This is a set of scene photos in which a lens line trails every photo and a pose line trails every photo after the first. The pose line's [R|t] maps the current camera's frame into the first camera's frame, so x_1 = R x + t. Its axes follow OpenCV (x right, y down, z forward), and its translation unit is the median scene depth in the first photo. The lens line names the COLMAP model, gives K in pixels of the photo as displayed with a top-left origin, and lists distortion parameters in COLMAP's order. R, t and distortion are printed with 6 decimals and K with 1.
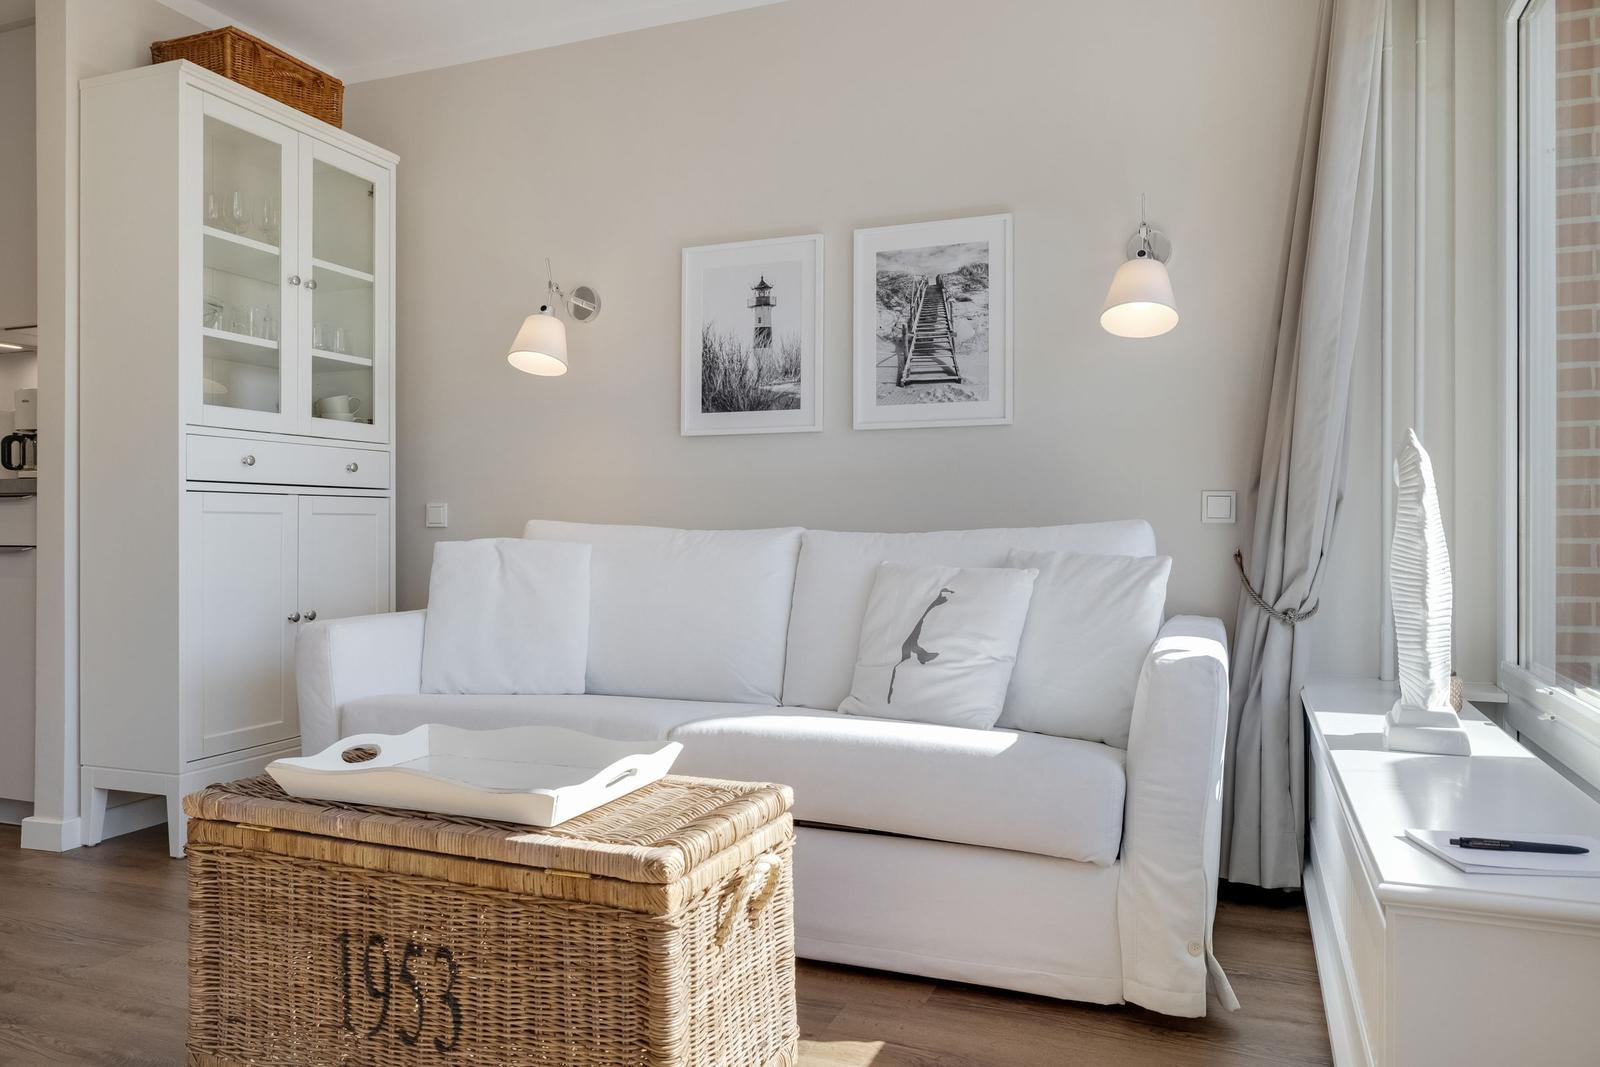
lens RADIAL K [[1095.6, 0, 790.7], [0, 1095.6, 526.1], [0, 0, 1]] dist [0.002756, -0.000292]
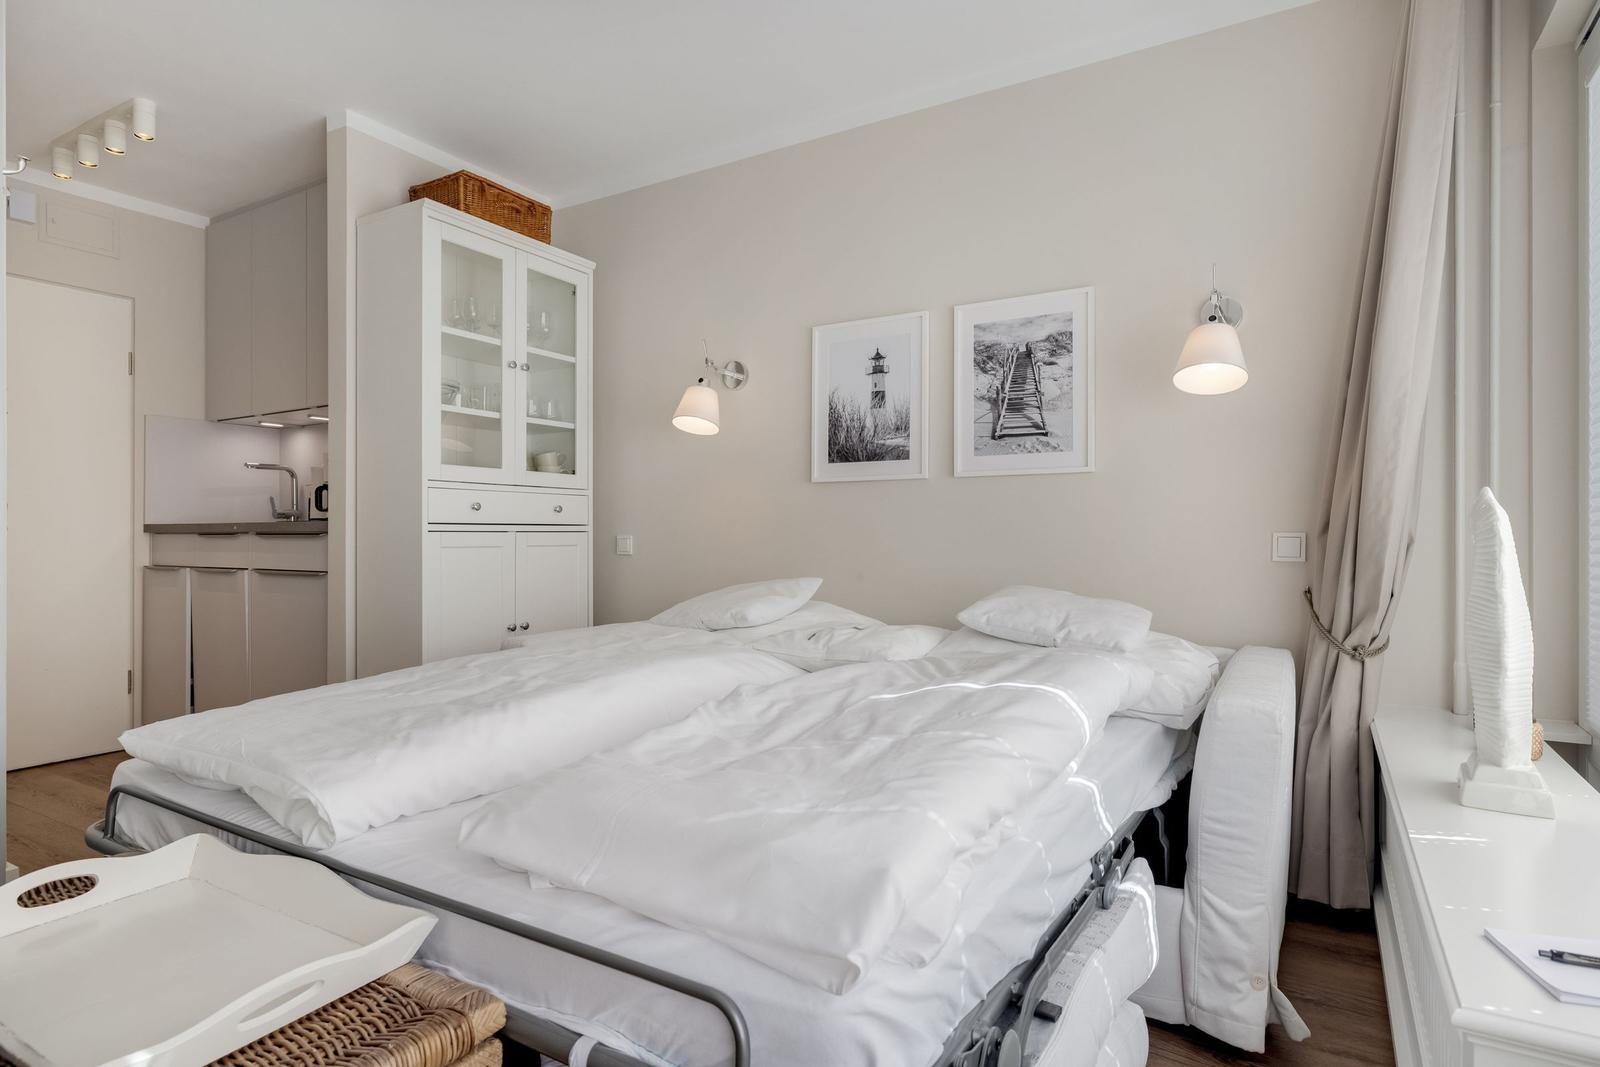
lens RADIAL K [[850.2, 0, 800.0], [0, 850.2, 533.5], [0, 0, 1]] dist [-0.001531, -0.000359]
pose [[0.987206, -0.001058, -0.159445, 0.039972], [0.001079, 0.999999, 0.000042, -0.028092], [0.159444, -0.000213, 0.987207, 0.077658]]
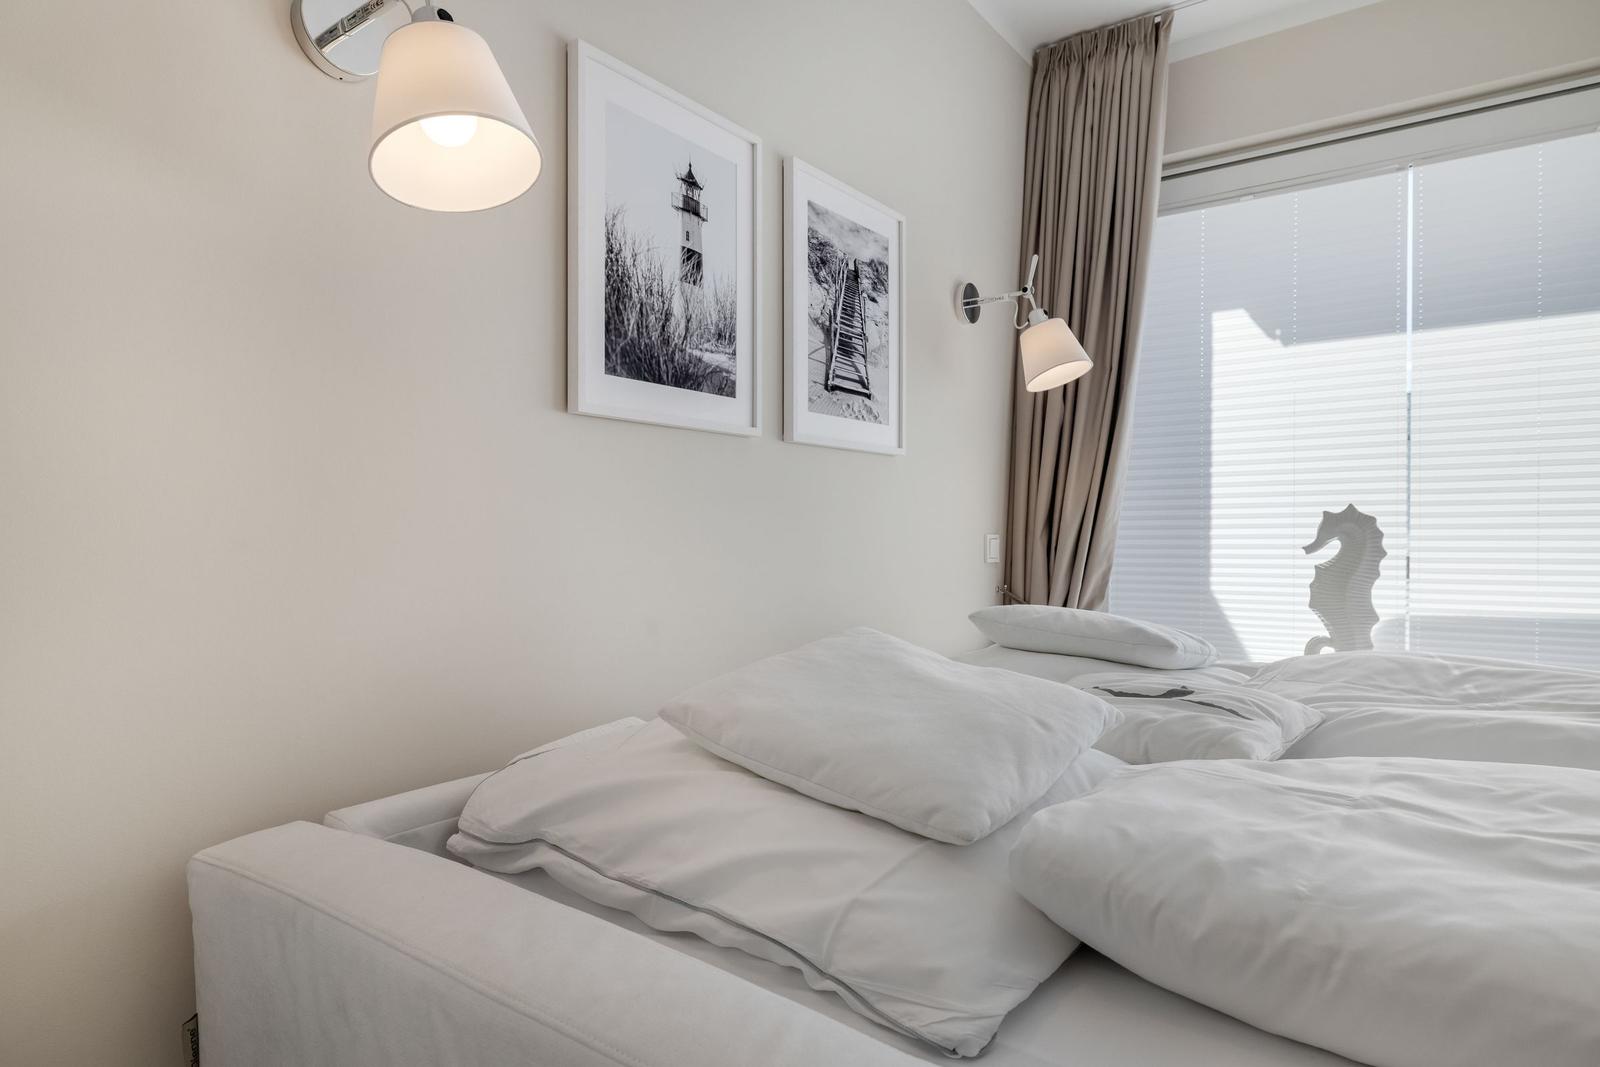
lens RADIAL K [[959.2, 0, 800.0], [0, 959.2, 533.5], [0, 0, 1]] dist [-0.000047, -0.000130]
pose [[0.227883, -0.000798, 0.973688, -0.547162], [-0.003766, 0.999991, 0.001701, -0.030074], [-0.973681, -0.004055, 0.227878, 0.867895]]
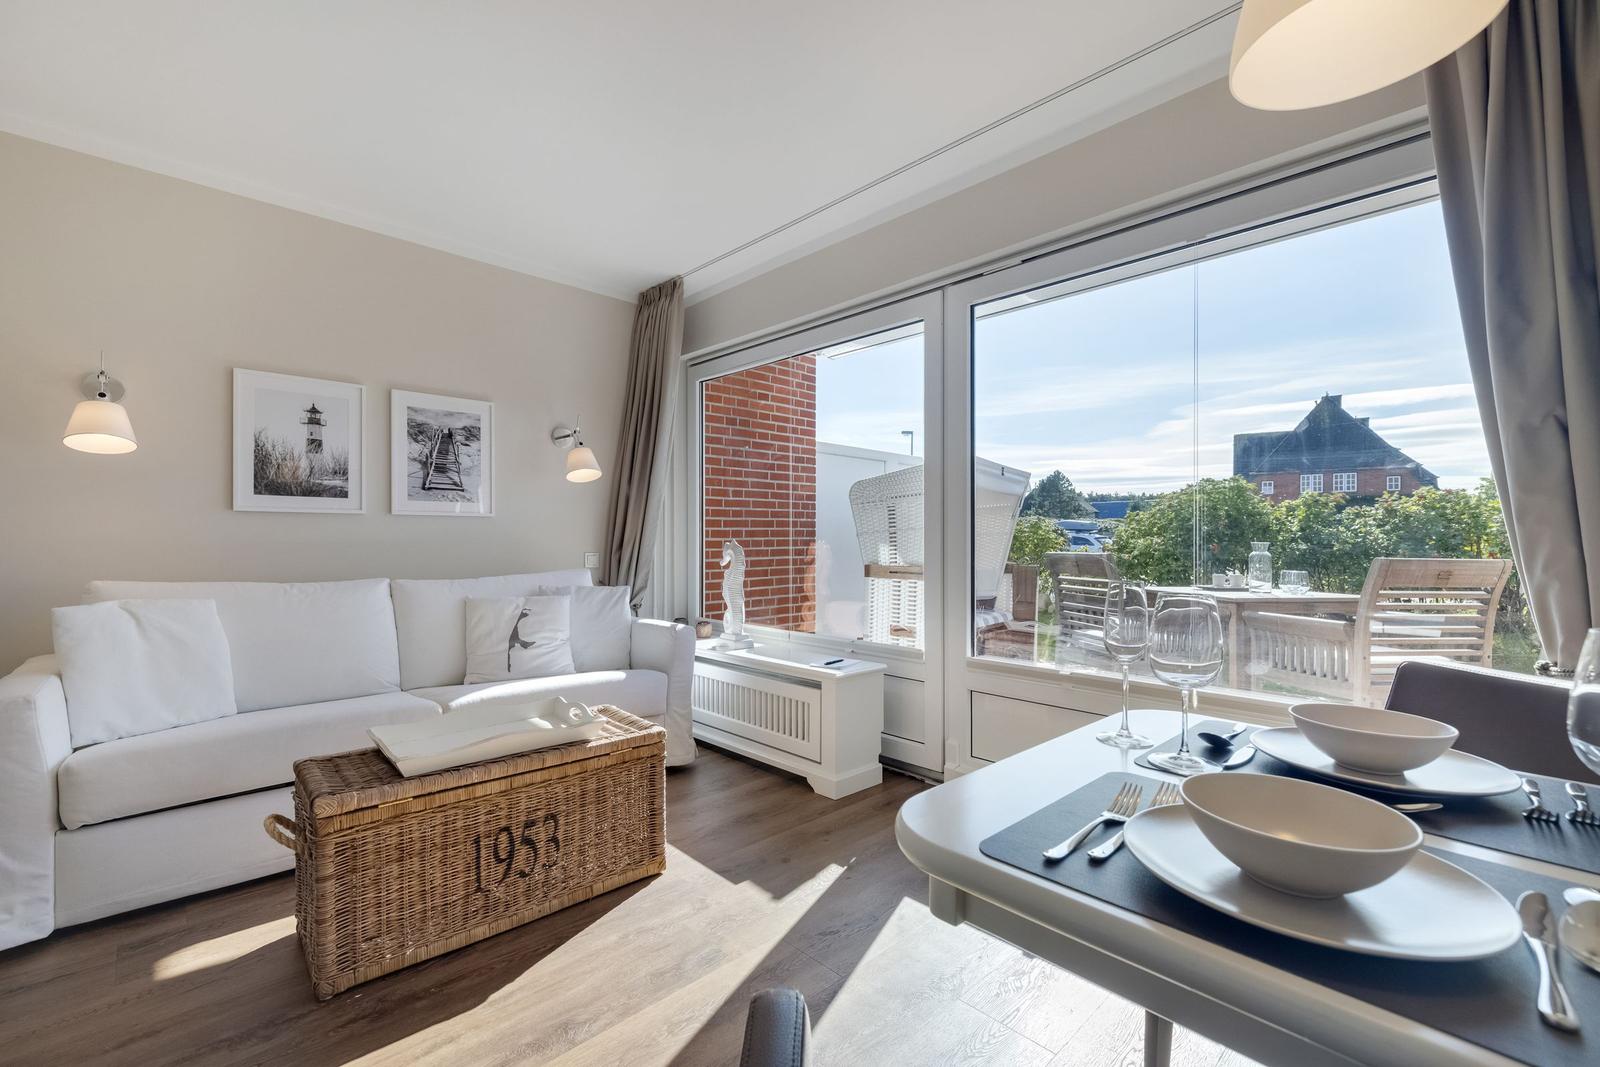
lens RADIAL K [[690.5, 0, 802.4], [0, 690.5, 540.1], [0, 0, 1]] dist [0.001970, 0.000279]
pose [[0.414725, 0.000217, 0.909947, -0.618662], [-0.001048, 0.999999, 0.000240, -0.052115], [-0.909946, -0.001053, 0.414725, 0.040192]]
